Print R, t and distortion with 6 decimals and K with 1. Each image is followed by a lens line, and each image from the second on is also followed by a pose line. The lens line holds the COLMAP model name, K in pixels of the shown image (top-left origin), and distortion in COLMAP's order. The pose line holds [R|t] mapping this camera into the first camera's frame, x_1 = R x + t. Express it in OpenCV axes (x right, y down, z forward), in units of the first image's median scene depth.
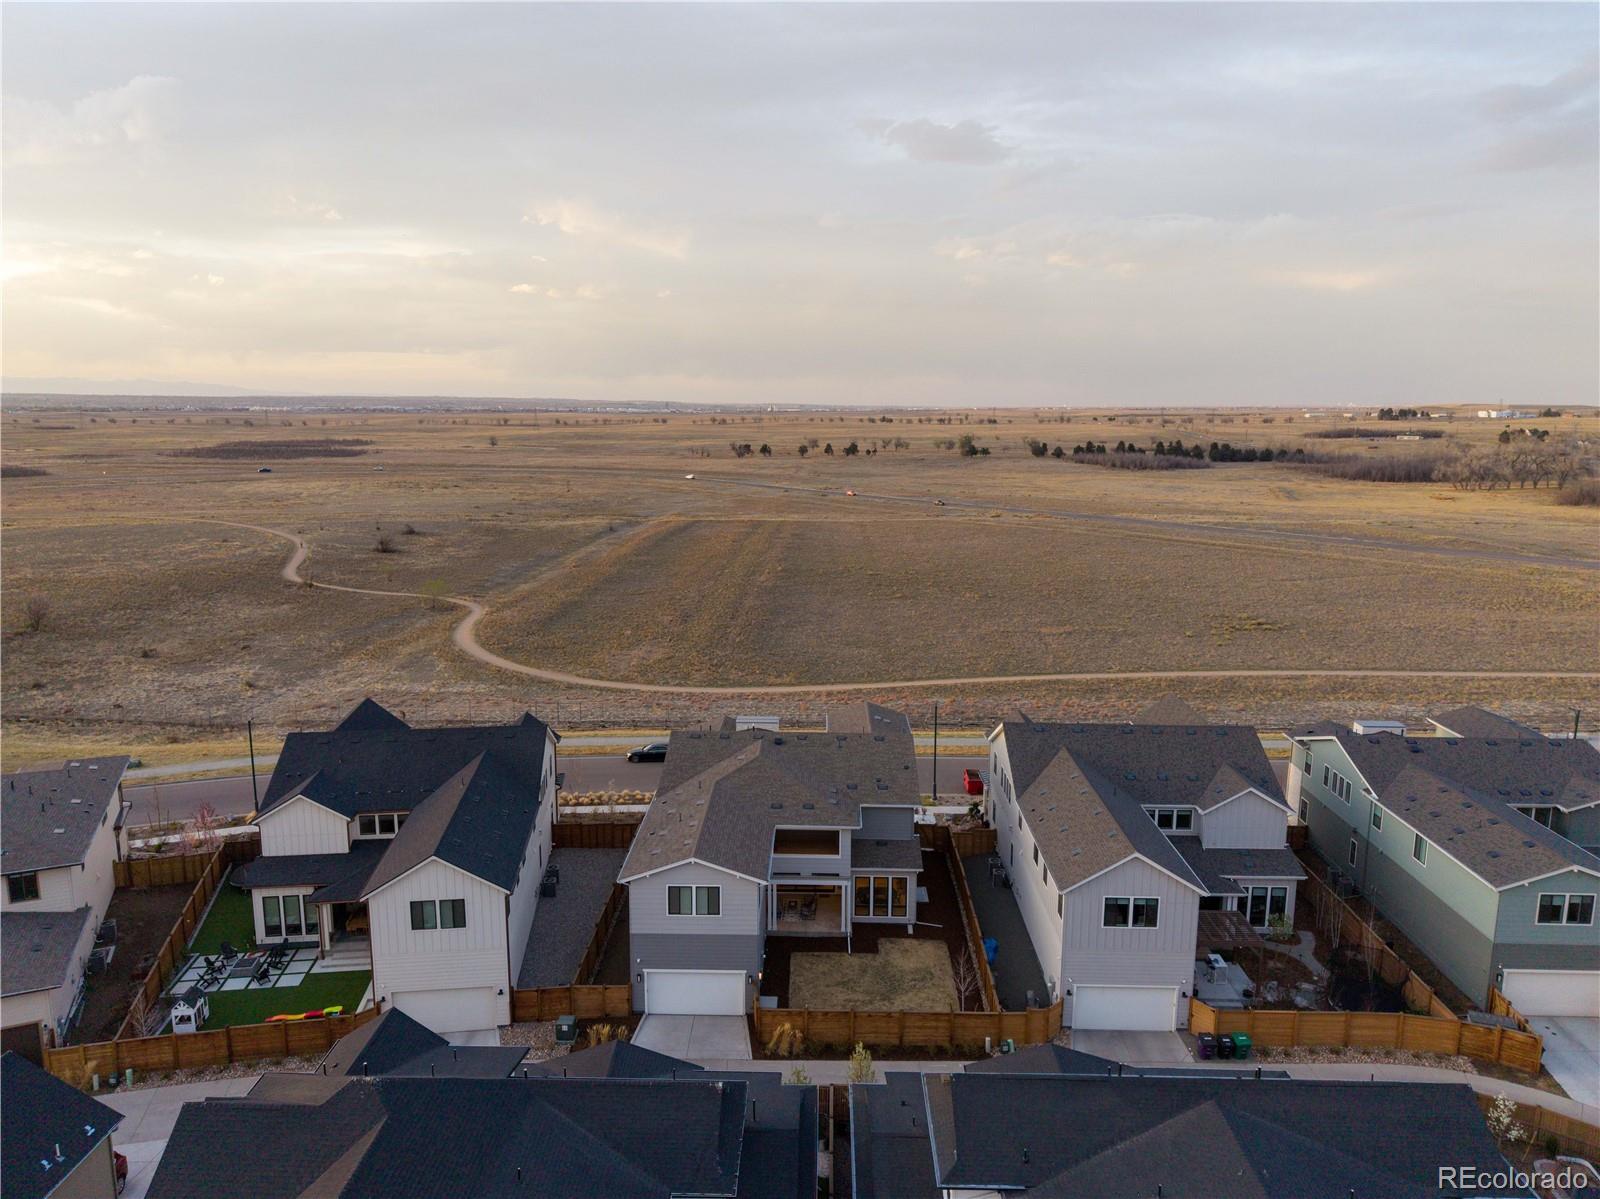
lens RADIAL K [[1076.4, 0, 799.0], [0, 1076.4, 598.7], [0, 0, 1]] dist [0.011843, 0.001581]
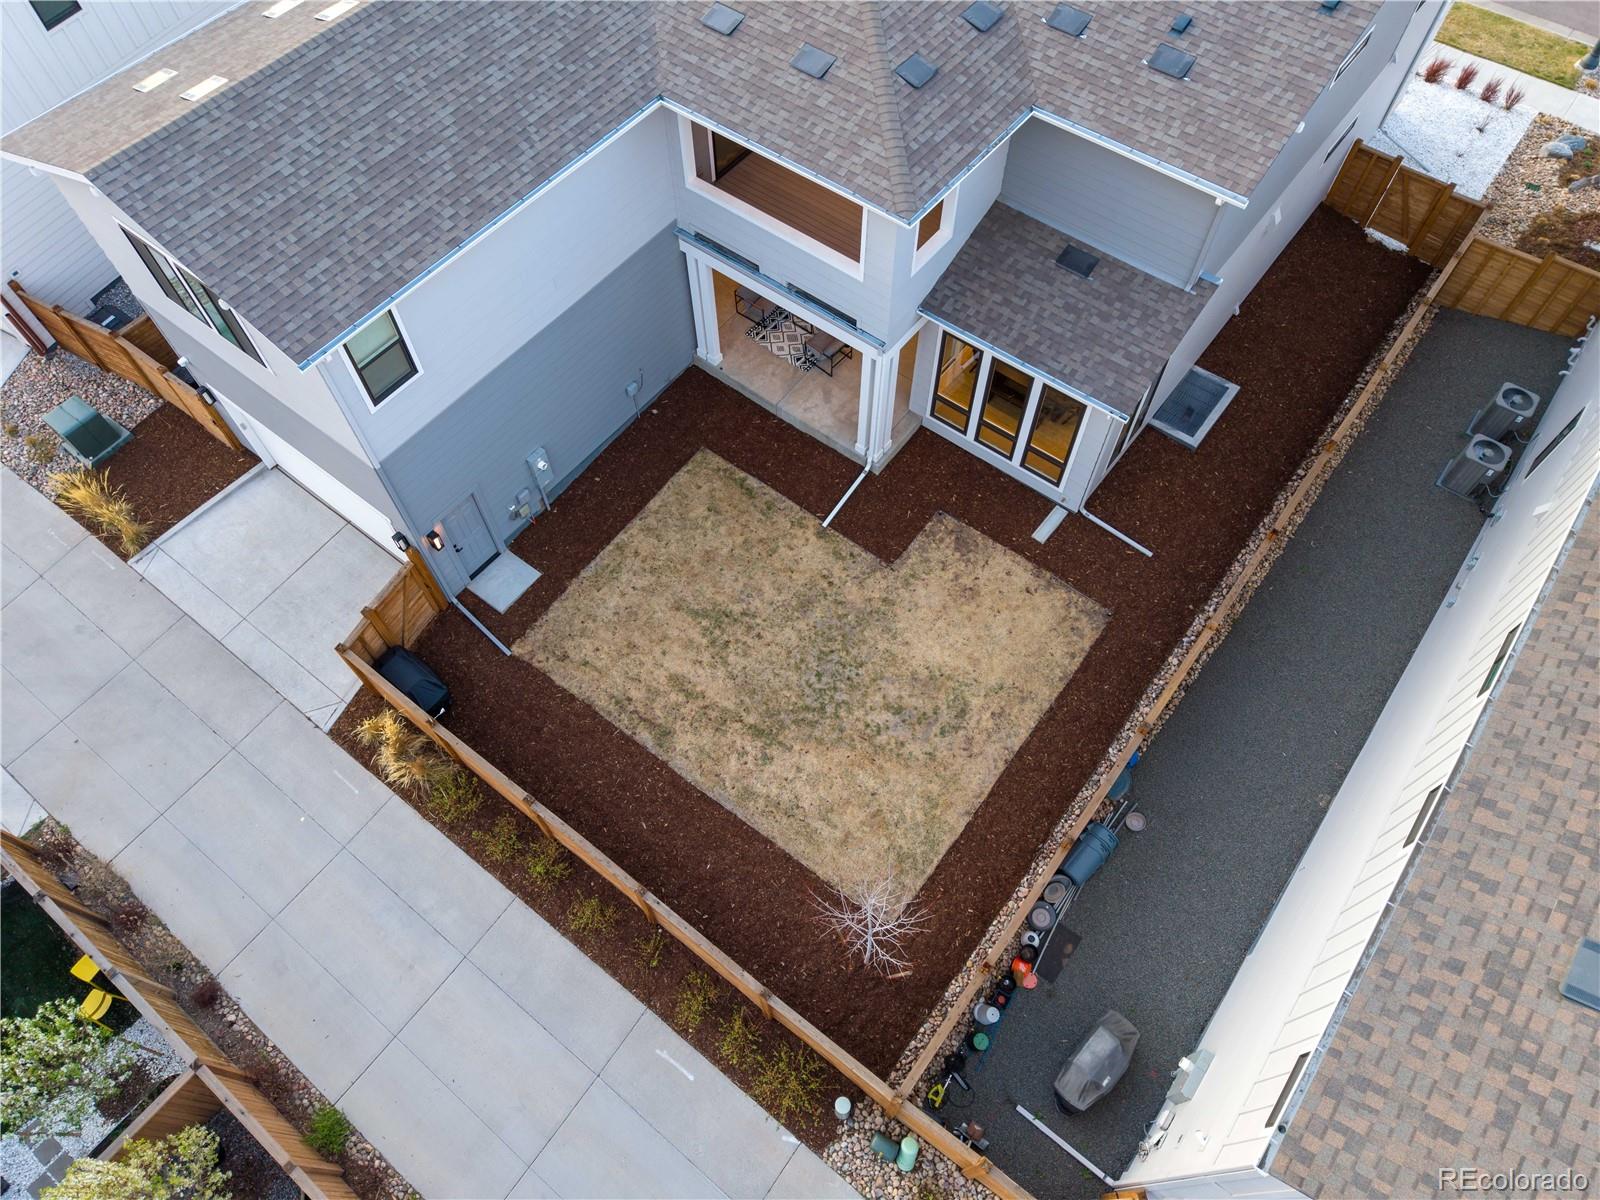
lens RADIAL K [[1076.4, 0, 798.6], [0, 1076.4, 601.2], [0, 0, 1]] dist [0.011843, 0.001581]
pose [[0.804857, 0.506545, -0.309221, 0.161386], [-0.093302, 0.622562, 0.776988, 0.063869], [0.586089, -0.596514, 0.548335, 0.767799]]
